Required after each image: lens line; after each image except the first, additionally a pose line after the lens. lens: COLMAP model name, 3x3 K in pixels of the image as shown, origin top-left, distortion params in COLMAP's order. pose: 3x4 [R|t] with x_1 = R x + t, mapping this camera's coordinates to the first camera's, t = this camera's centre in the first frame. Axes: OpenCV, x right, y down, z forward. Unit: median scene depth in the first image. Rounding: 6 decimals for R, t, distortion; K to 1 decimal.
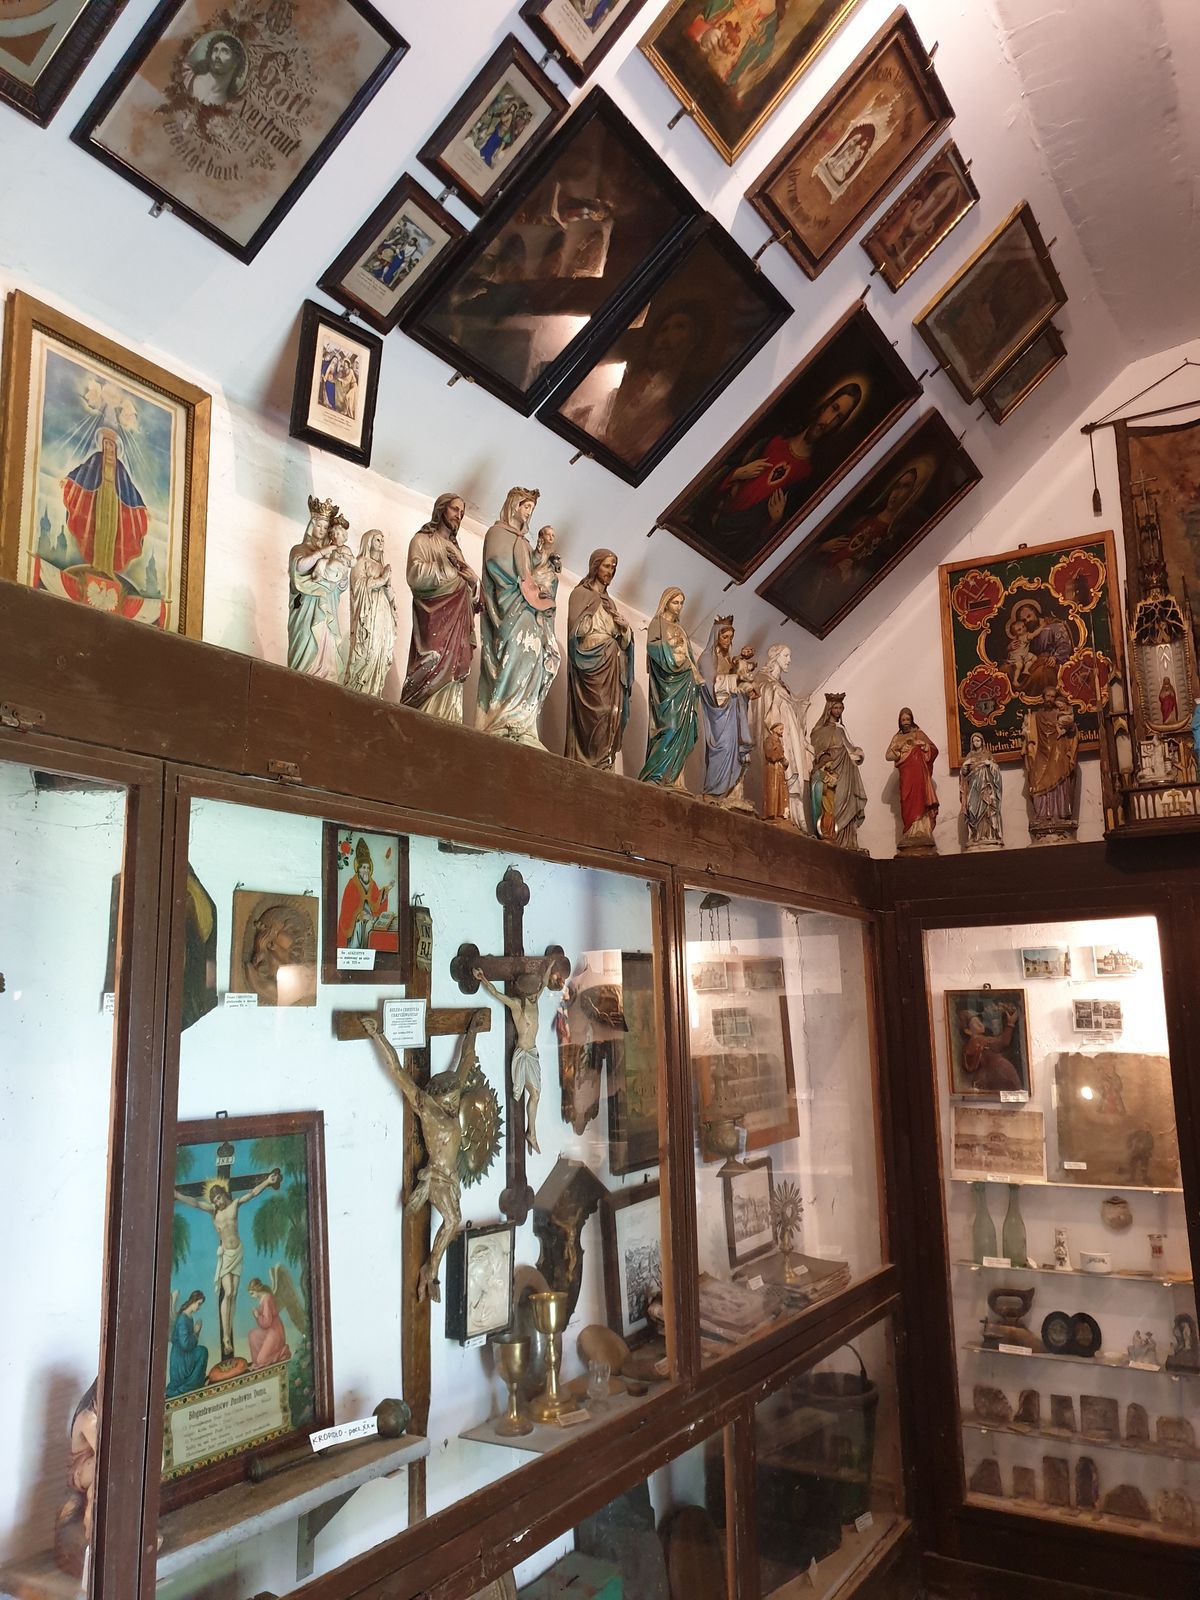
lens RADIAL K [[1249.5, 0, 600.0], [0, 1249.5, 800.0], [0, 0, 1]] dist [0.011392, 0.000346]
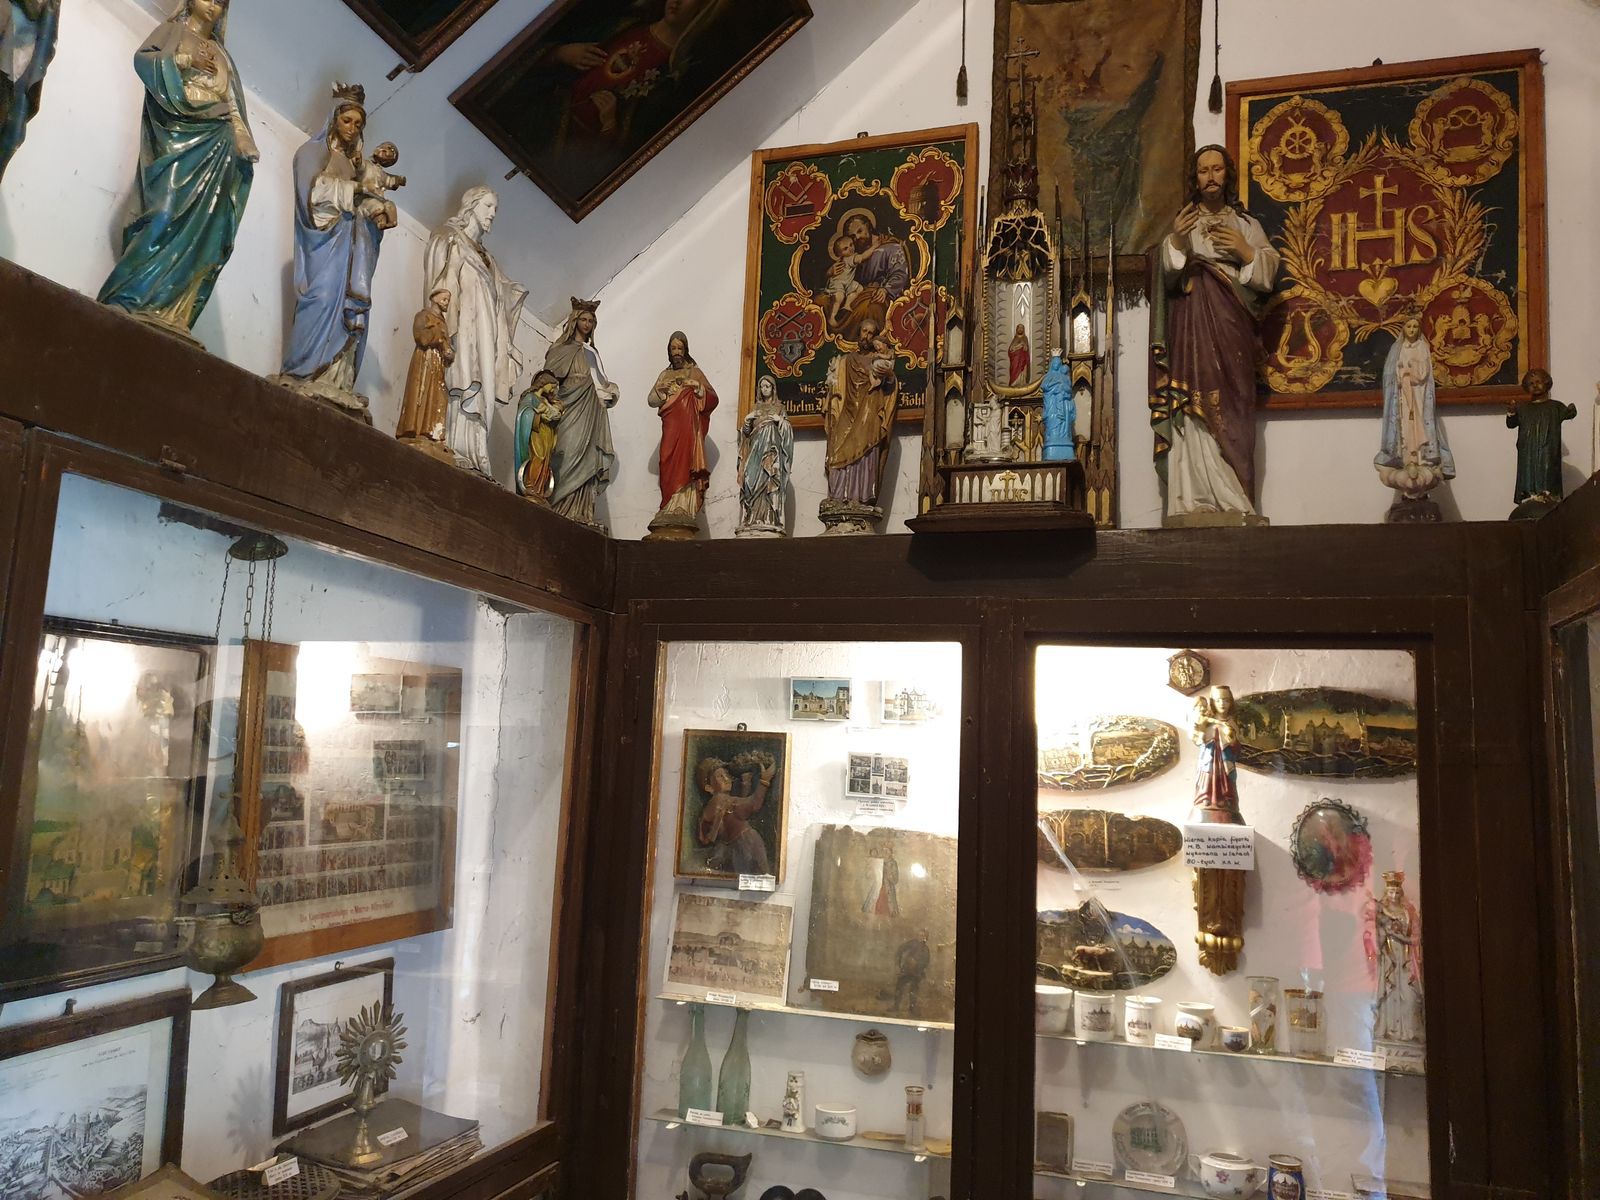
lens RADIAL K [[1266.3, 0, 800.0], [0, 1266.3, 600.0], [0, 0, 1]] dist [0.194506, -0.582770]
pose [[0.966439, 0.093836, 0.239144, 0.162773], [-0.104051, 0.994106, 0.030426, 0.051383], [-0.234880, -0.054288, 0.970507, 0.293361]]
